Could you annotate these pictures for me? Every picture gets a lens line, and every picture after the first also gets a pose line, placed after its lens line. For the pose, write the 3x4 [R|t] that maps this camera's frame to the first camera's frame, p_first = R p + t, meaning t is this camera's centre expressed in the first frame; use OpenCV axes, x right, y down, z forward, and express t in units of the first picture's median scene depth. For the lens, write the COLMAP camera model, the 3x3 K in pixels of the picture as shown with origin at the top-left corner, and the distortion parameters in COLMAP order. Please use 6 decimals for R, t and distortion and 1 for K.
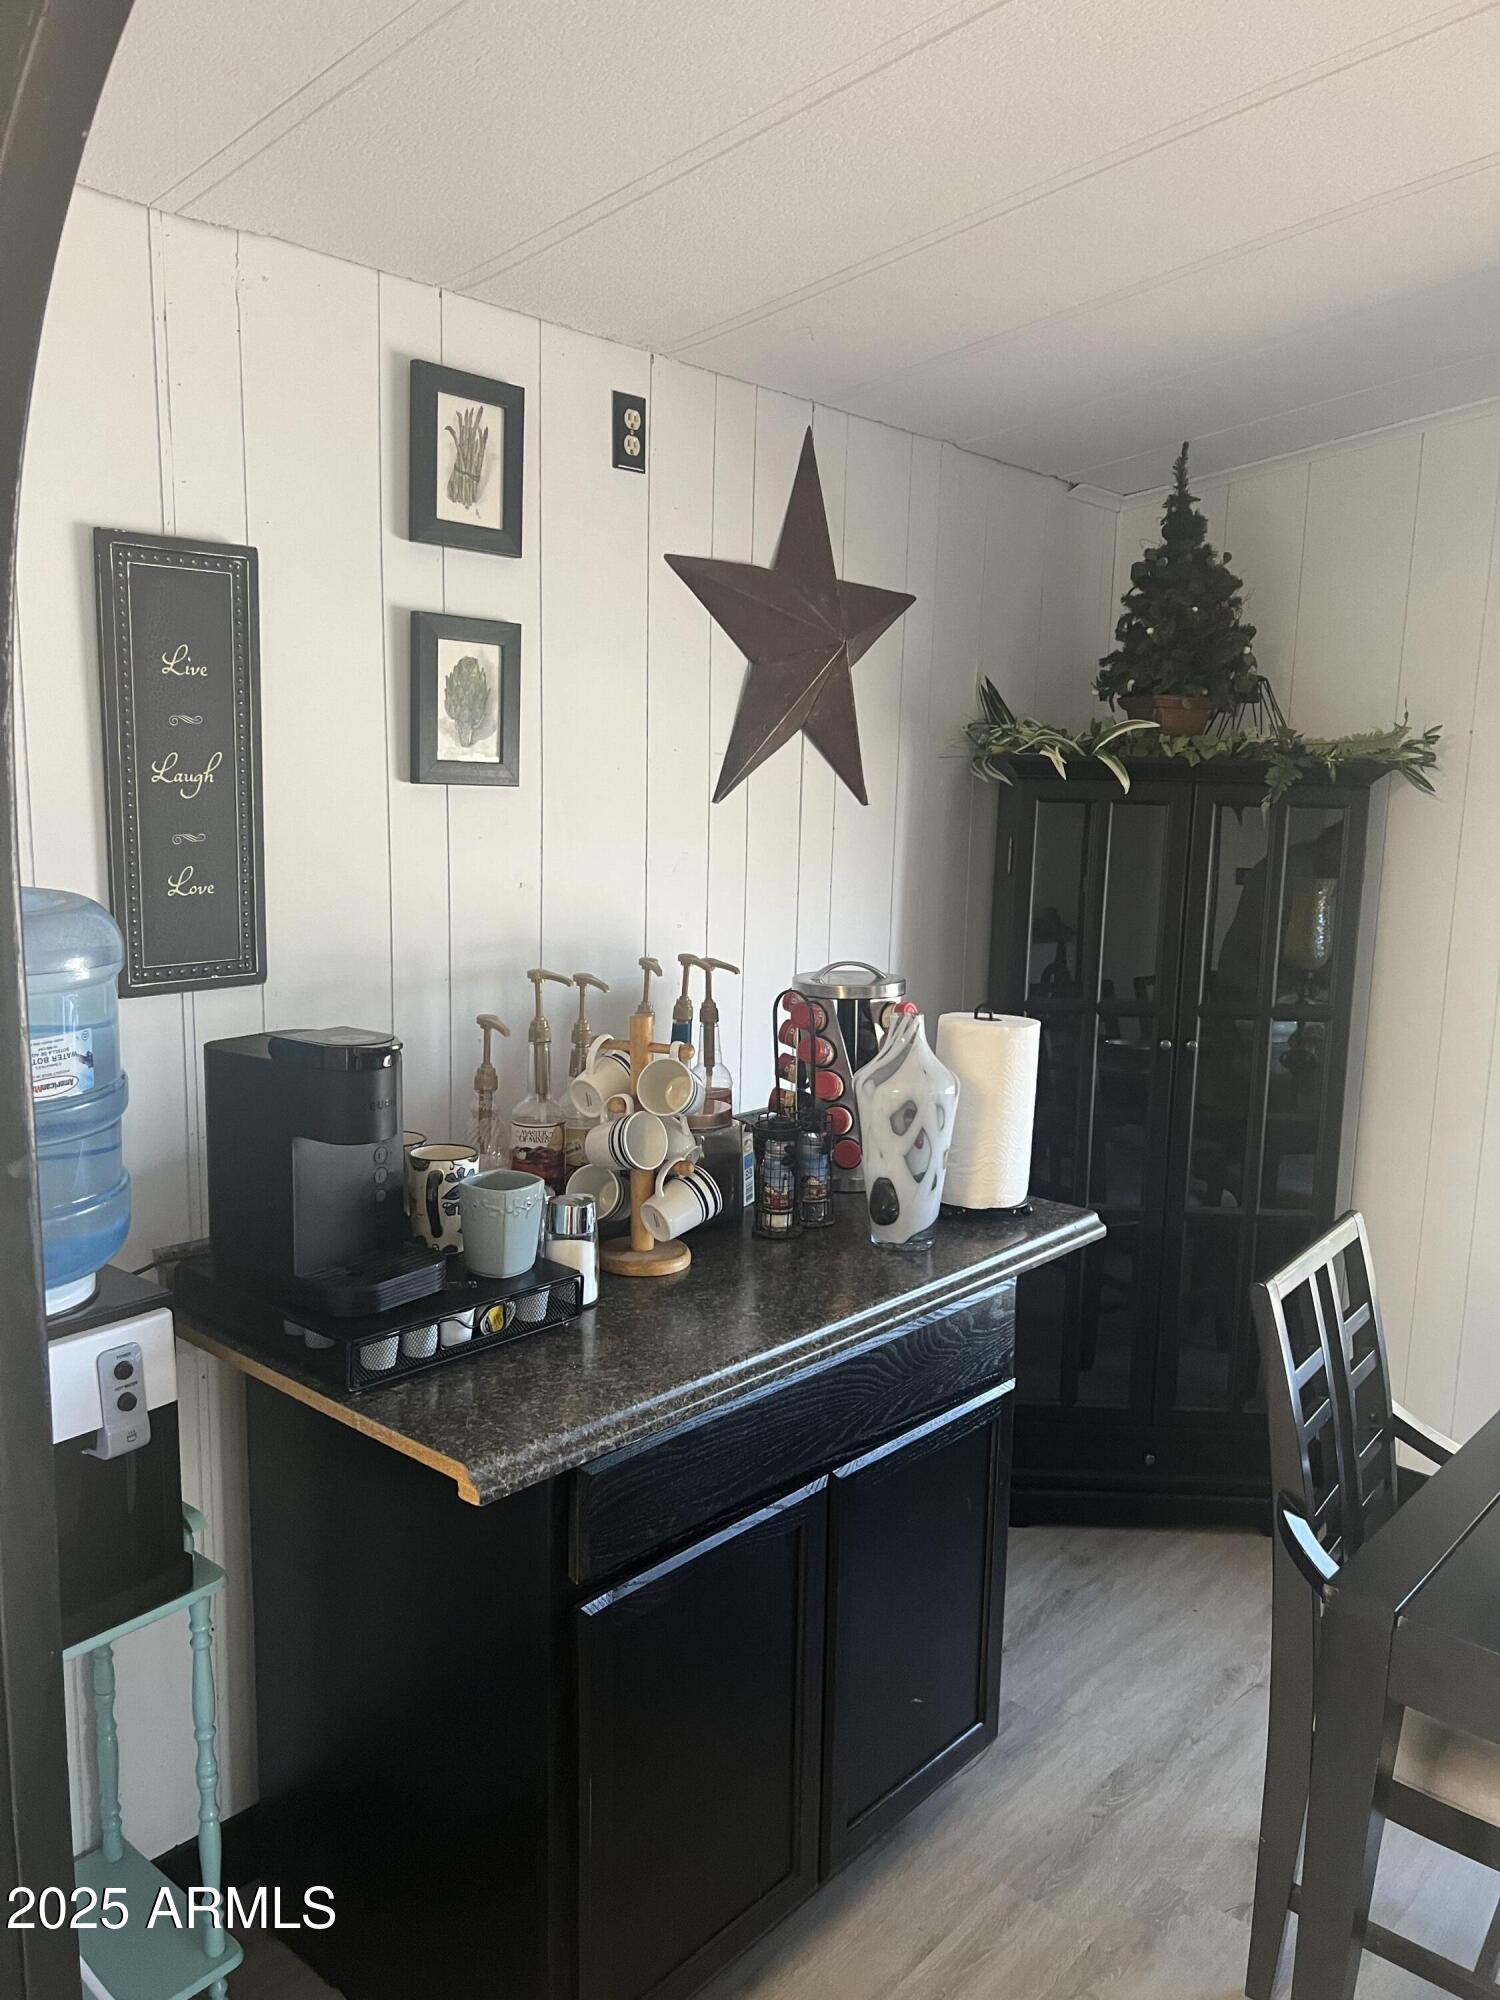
lens RADIAL K [[1500.0, 0, 757.0], [0, 1500.0, 1015.1], [0, 0, 1]] dist [0.036217, -0.060015]
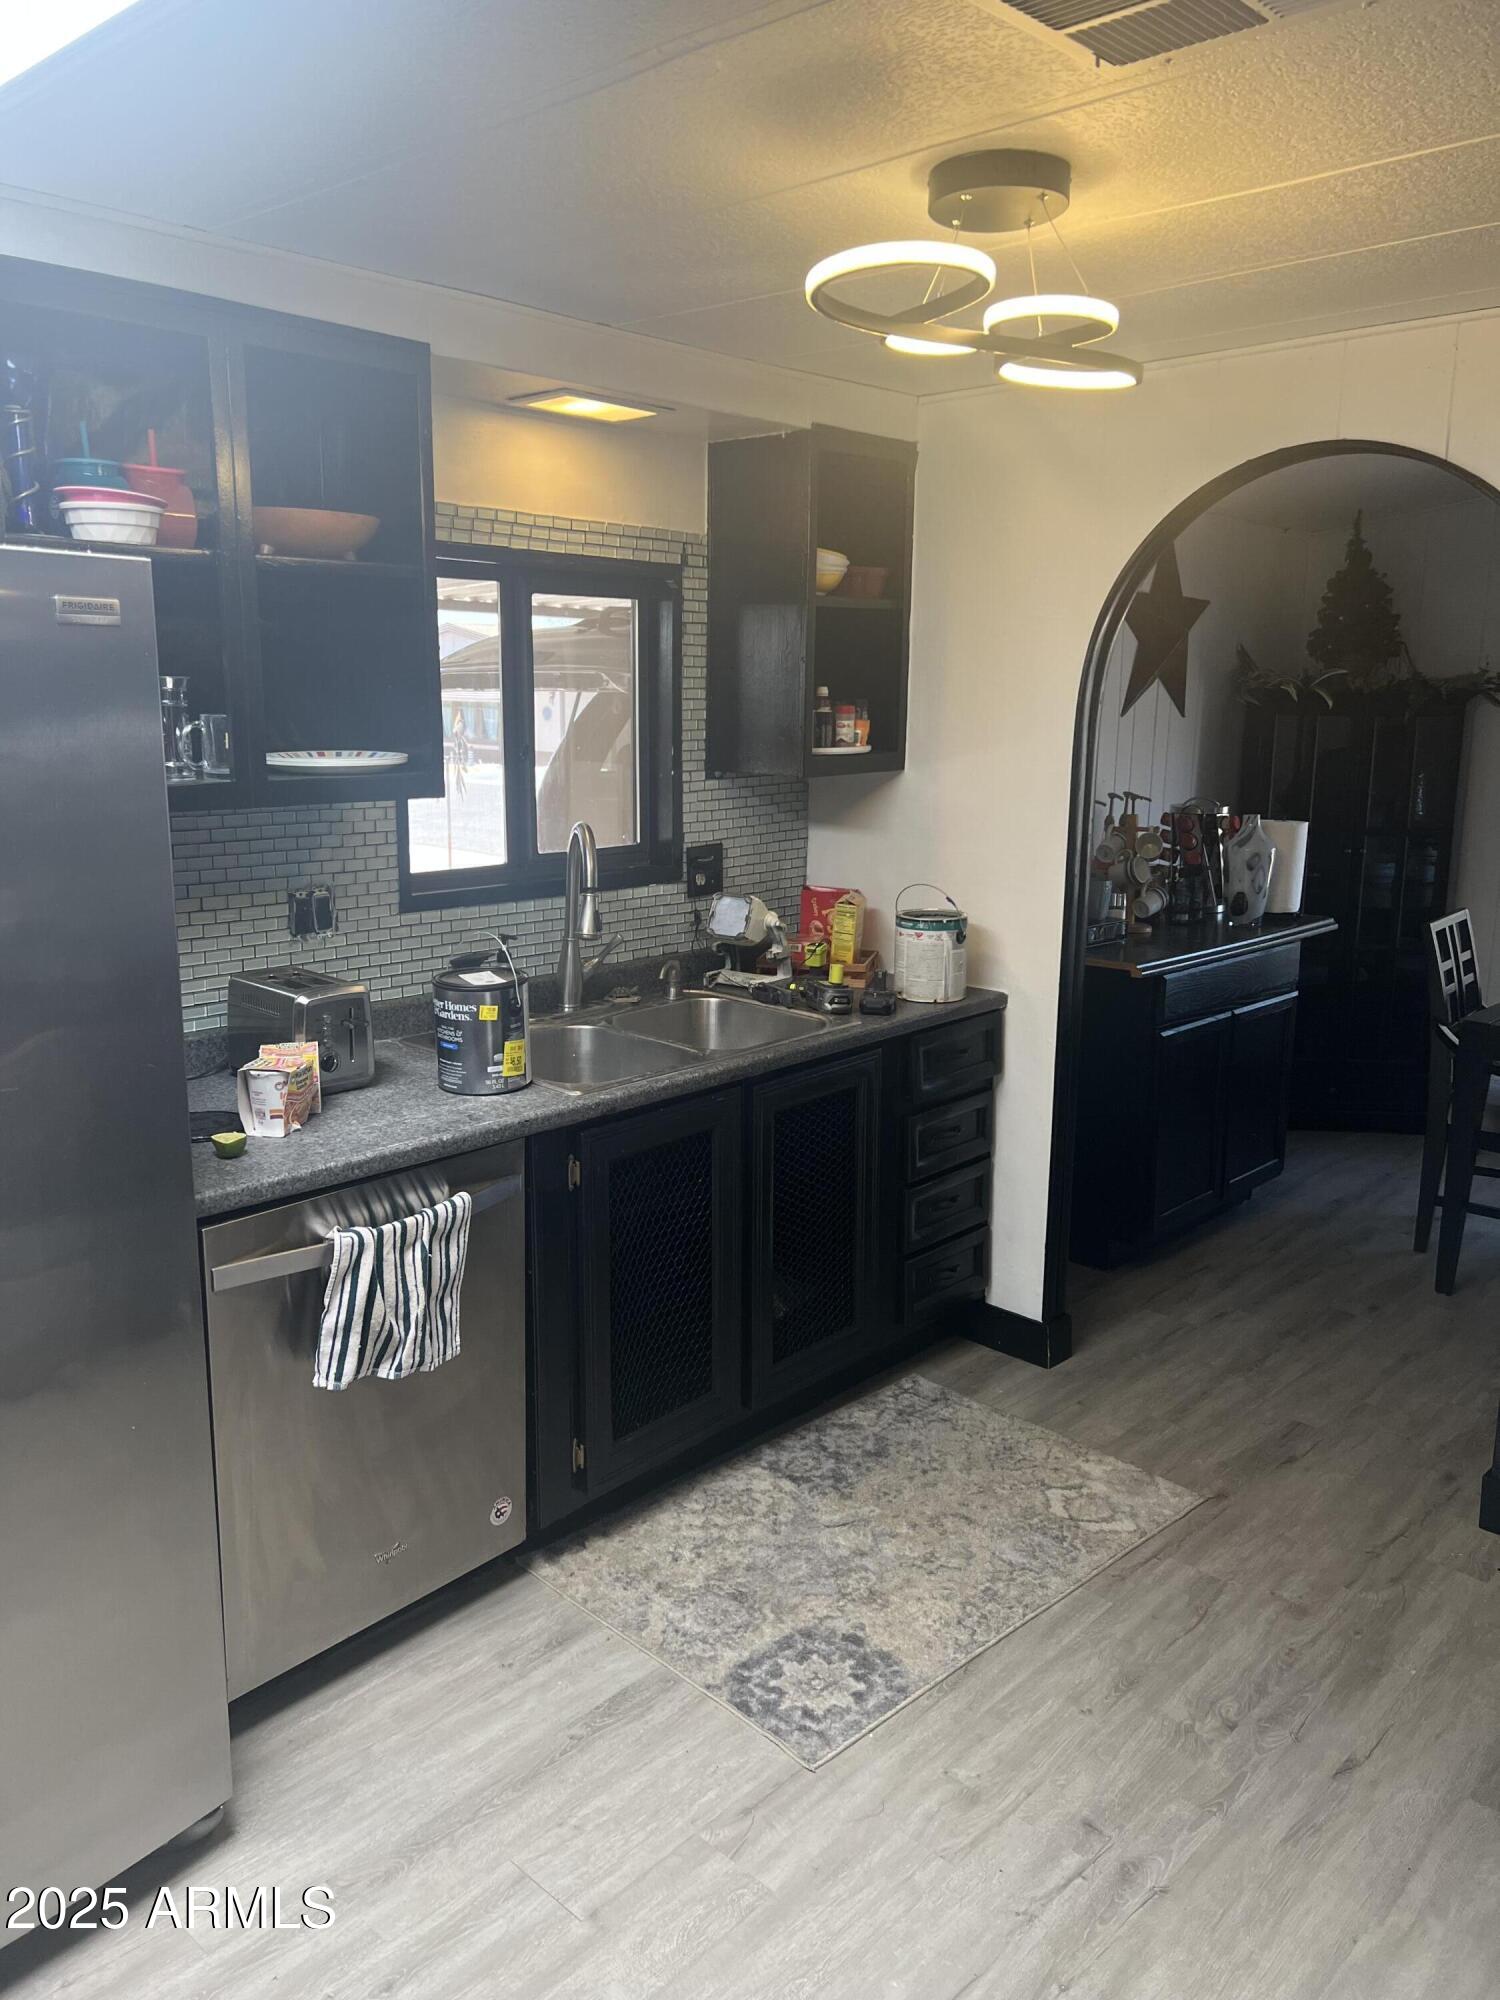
lens RADIAL K [[1500.0, 0, 731.5], [0, 1500.0, 981.8], [0, 0, 1]] dist [0.036217, -0.060015]
pose [[0.999102, -0.003329, -0.042236, -0.445680], [0.004621, 0.999523, 0.030539, 0.135685], [0.042114, -0.030706, 0.998641, -0.952666]]
